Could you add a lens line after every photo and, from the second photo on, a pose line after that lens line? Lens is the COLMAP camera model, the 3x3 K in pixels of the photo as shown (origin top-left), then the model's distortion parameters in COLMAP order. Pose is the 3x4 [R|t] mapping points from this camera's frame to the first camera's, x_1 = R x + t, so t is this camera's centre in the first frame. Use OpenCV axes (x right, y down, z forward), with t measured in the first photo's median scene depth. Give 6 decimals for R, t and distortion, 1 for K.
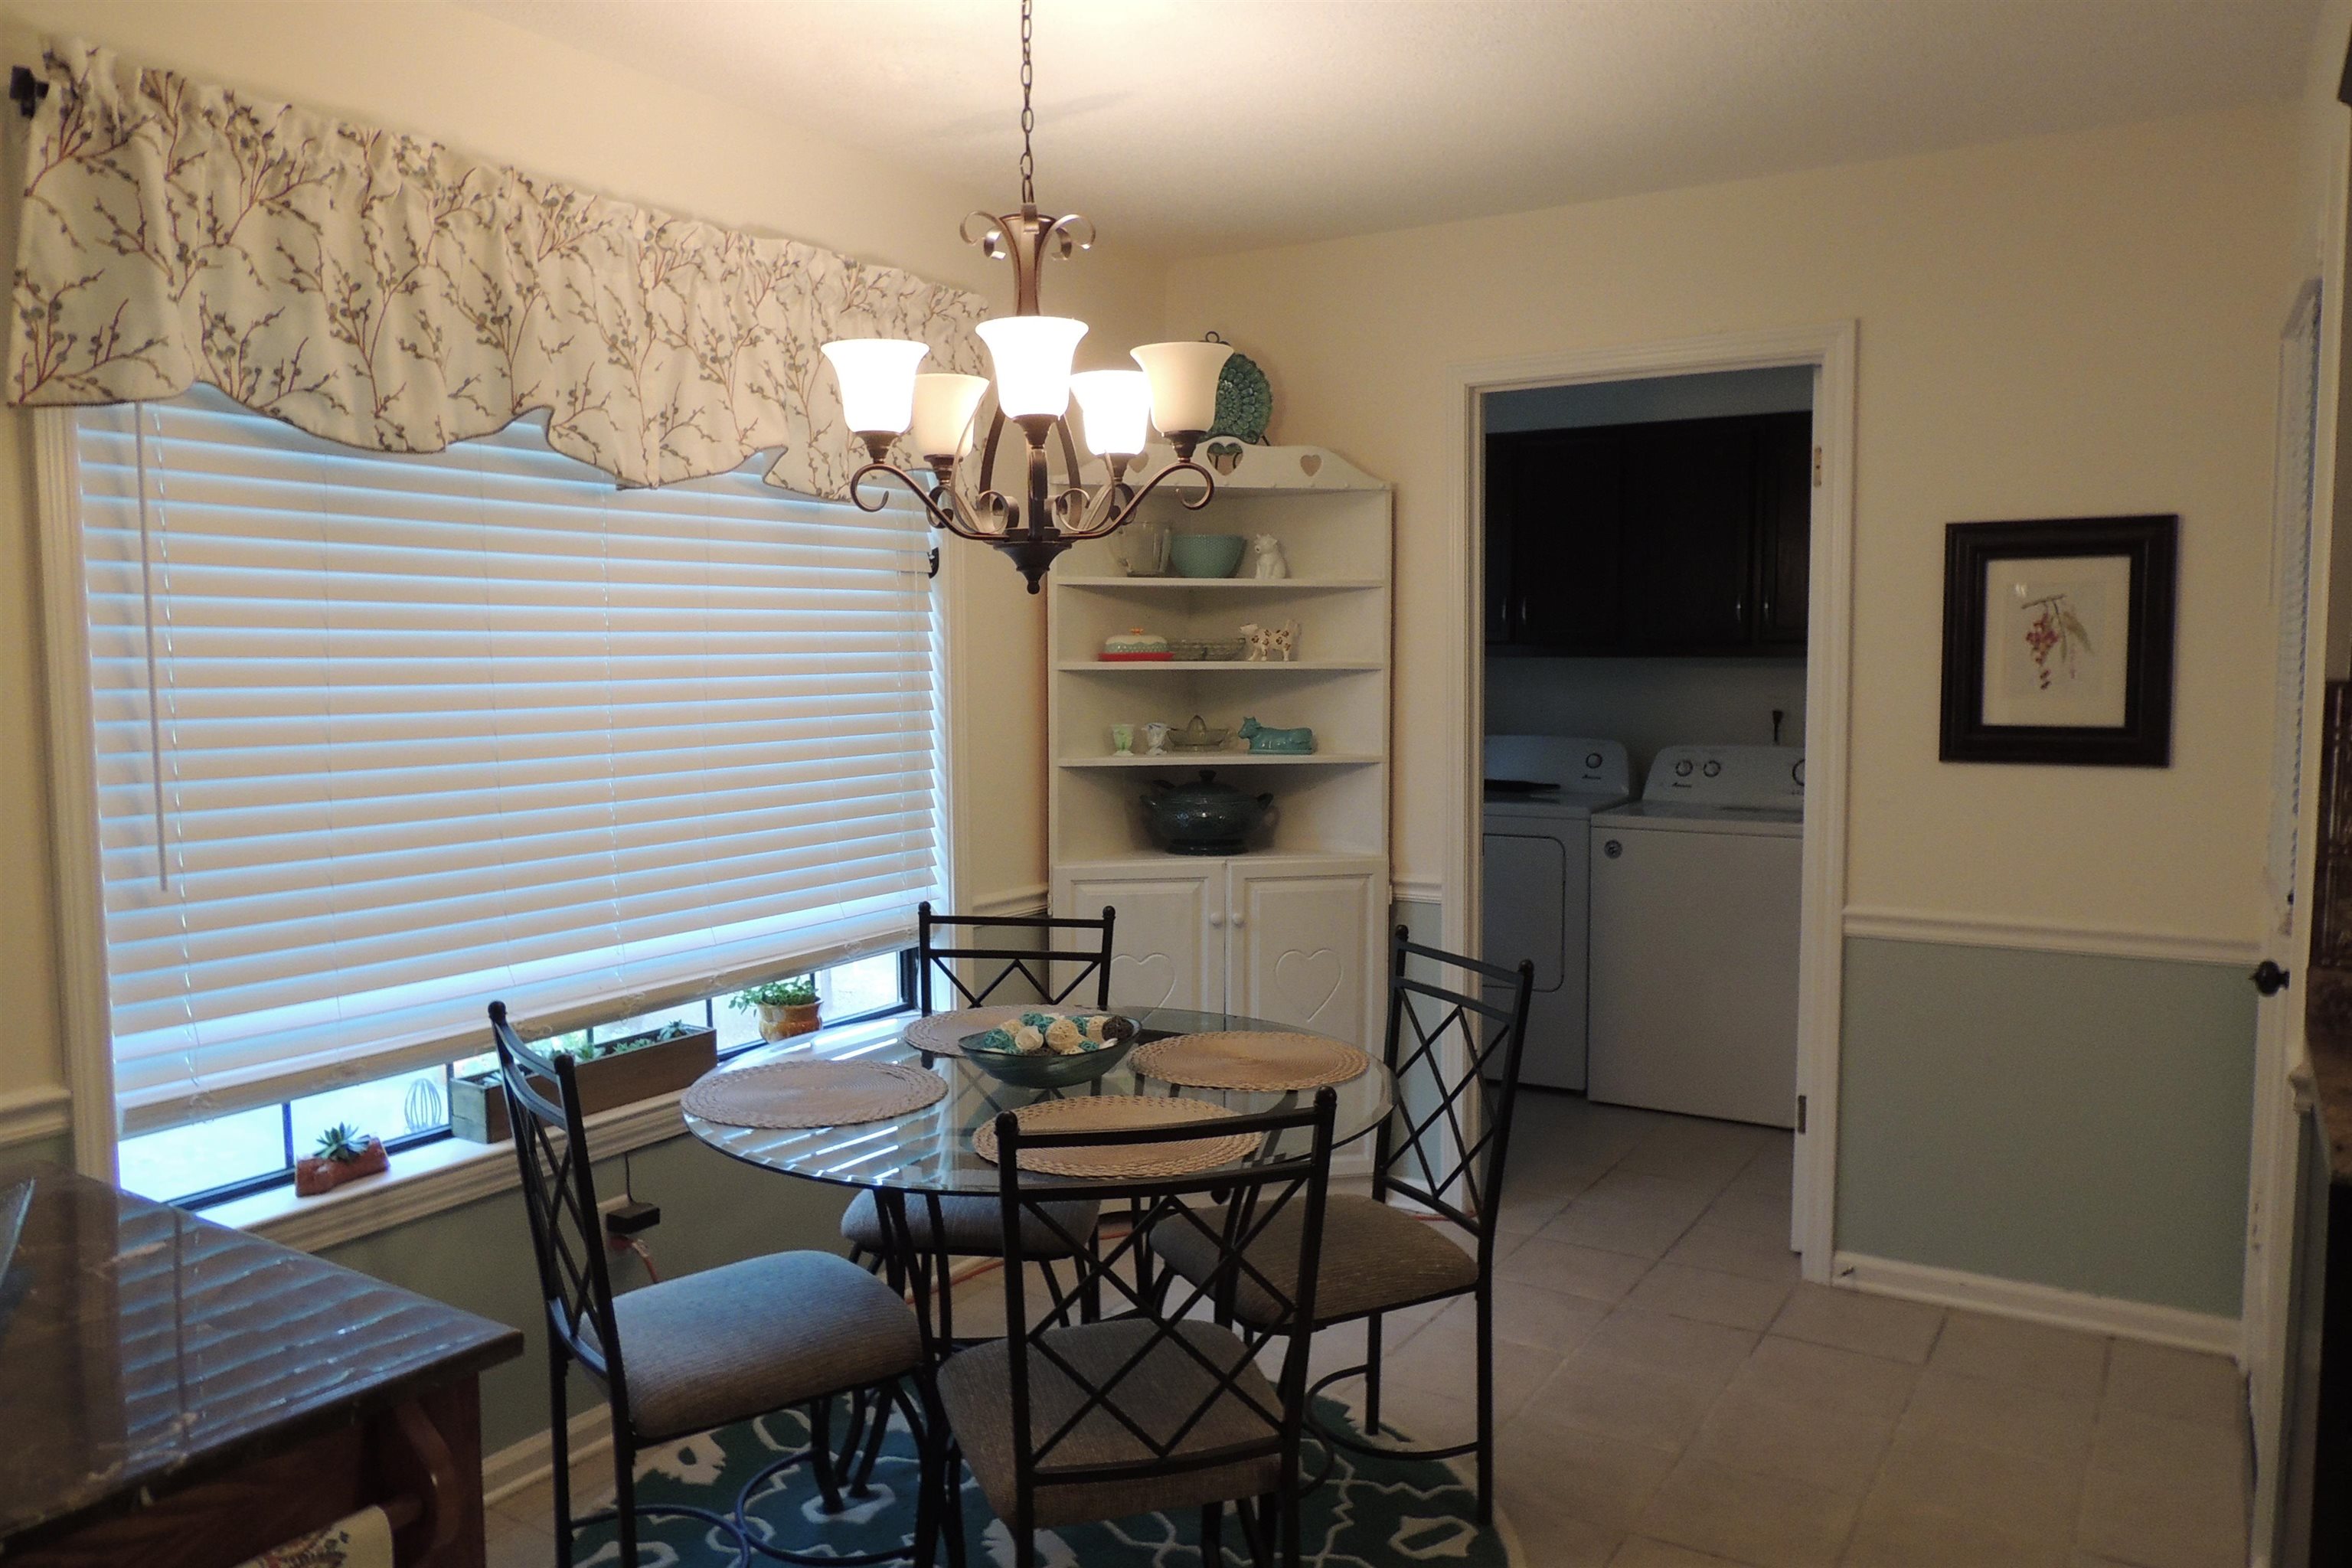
lens RADIAL K [[1680.4, 0, 1180.8], [0, 1680.4, 785.1], [0, 0, 1]] dist [-0.013646, -0.003922]
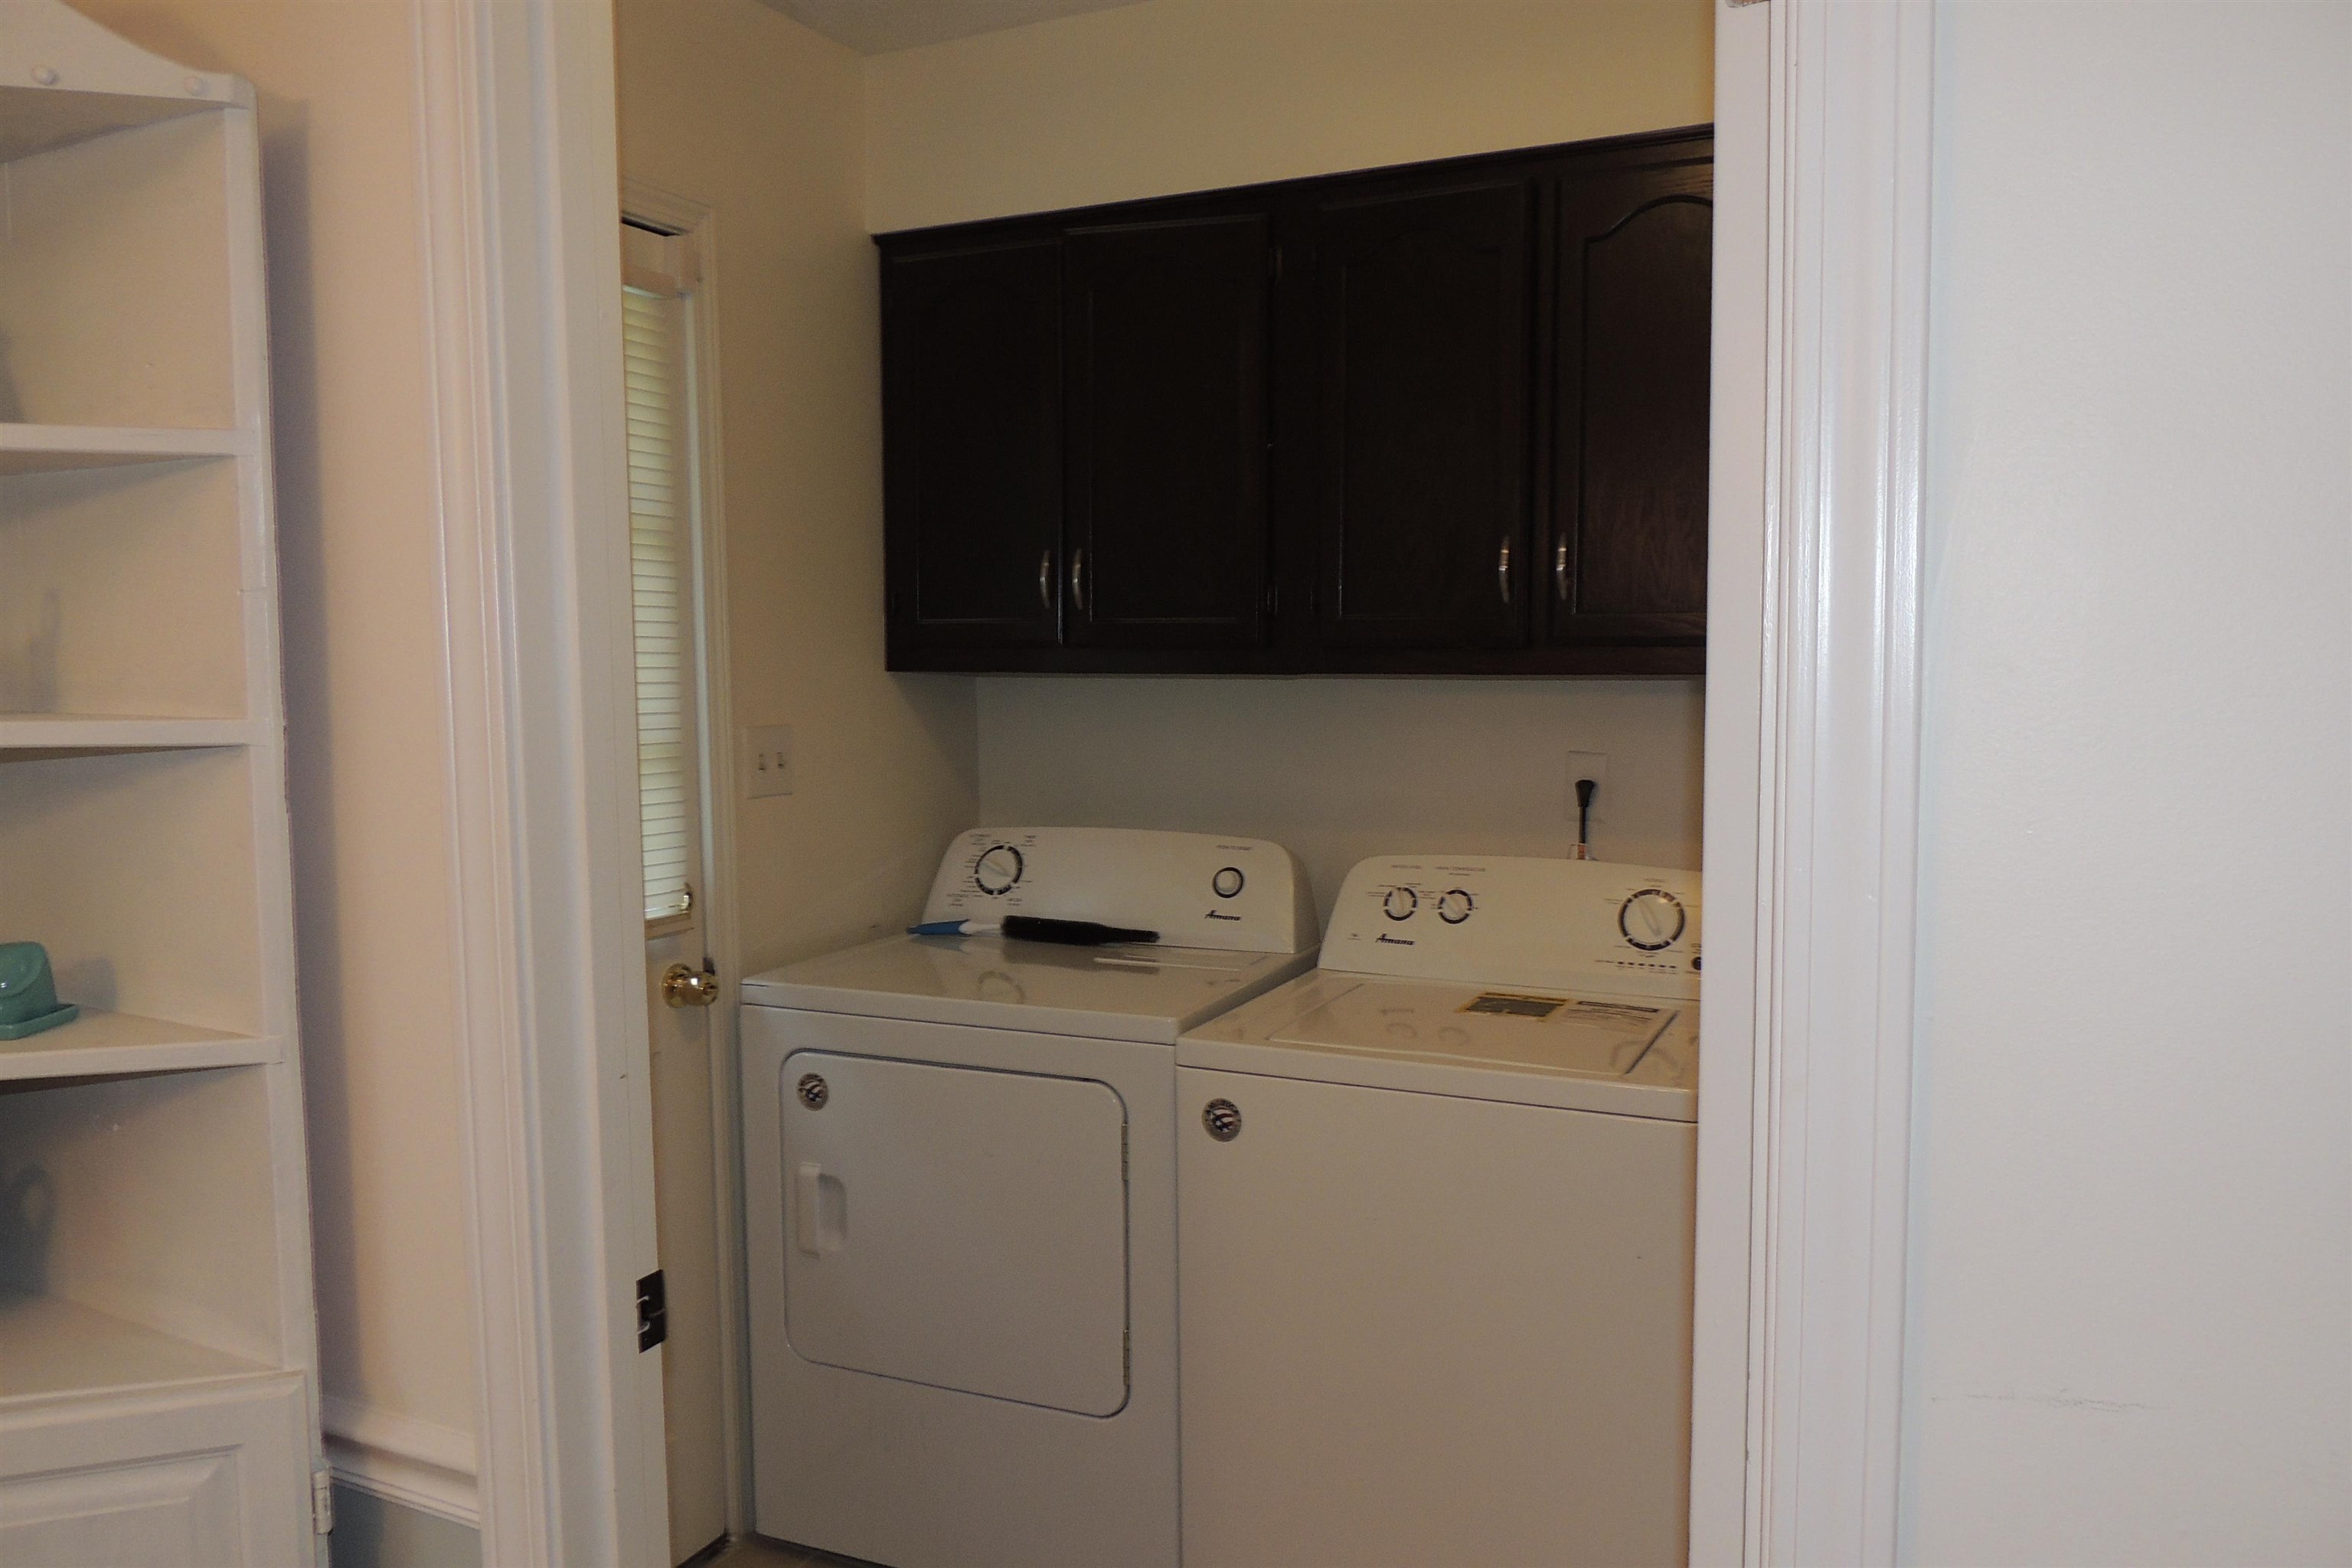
lens RADIAL K [[1680.4, 0, 1180.8], [0, 1680.4, 785.1], [0, 0, 1]] dist [-0.013646, -0.003922]
pose [[0.994239, -0.010235, 0.106692, 0.187908], [0.010326, 0.999947, -0.000300, -0.045498], [-0.106683, 0.001400, 0.994292, 0.531031]]
